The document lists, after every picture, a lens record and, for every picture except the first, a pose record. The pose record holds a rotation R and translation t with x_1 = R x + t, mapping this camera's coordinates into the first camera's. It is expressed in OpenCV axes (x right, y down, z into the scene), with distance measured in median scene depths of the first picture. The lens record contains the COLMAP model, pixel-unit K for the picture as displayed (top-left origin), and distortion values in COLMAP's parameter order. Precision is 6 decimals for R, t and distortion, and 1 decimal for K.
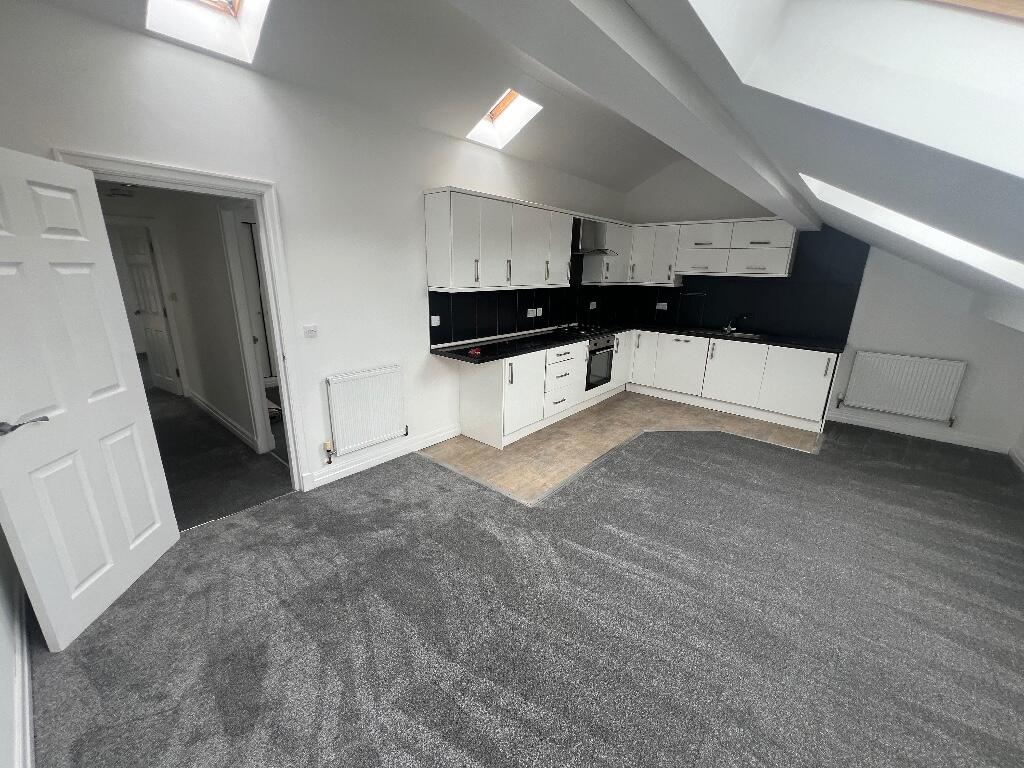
lens RADIAL K [[409.6, 0, 511.6], [0, 409.6, 384.5], [0, 0, 1]] dist [0.001254, -0.000070]
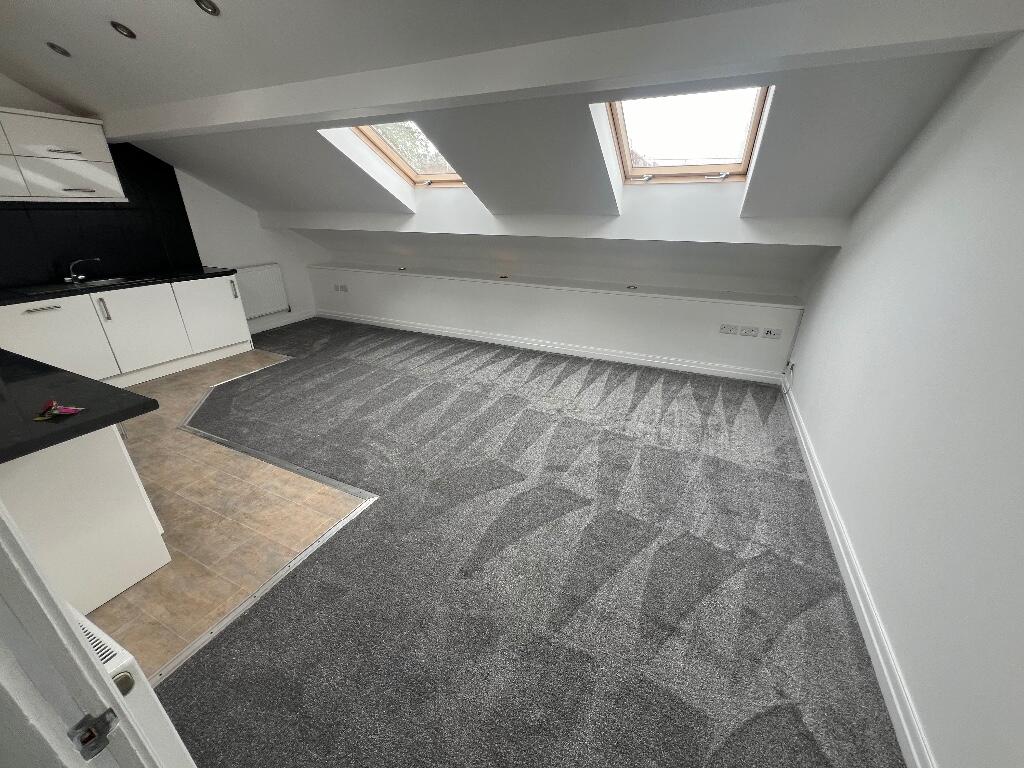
lens RADIAL K [[409.6, 0, 511.6], [0, 409.6, 384.5], [0, 0, 1]] dist [0.001254, -0.000070]
pose [[-0.260386, -0.407498, 0.875297, -0.429833], [0.252269, 0.846363, 0.469074, -0.141338], [-0.931965, 0.342950, -0.117582, 0.494949]]
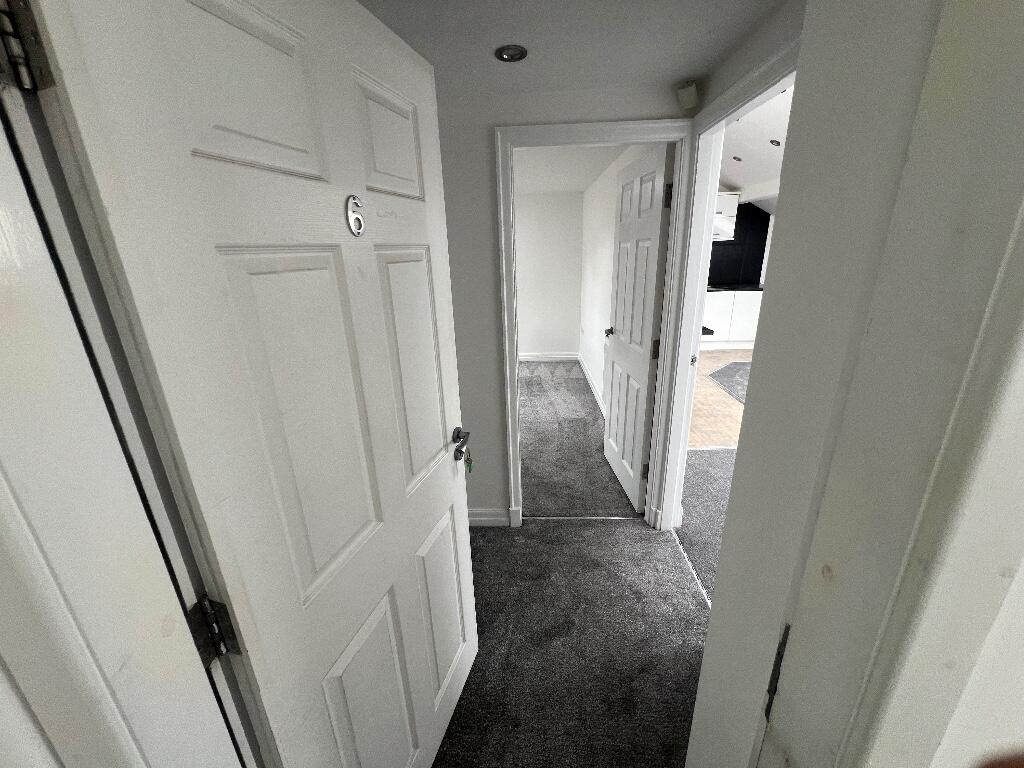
lens RADIAL K [[409.6, 0, 511.6], [0, 409.6, 384.5], [0, 0, 1]] dist [0.001254, -0.000070]
pose [[0.782290, -0.242543, 0.573755, -0.785828], [0.216725, 0.969513, 0.114346, -0.112290], [-0.583997, 0.034896, 0.811005, 0.355579]]
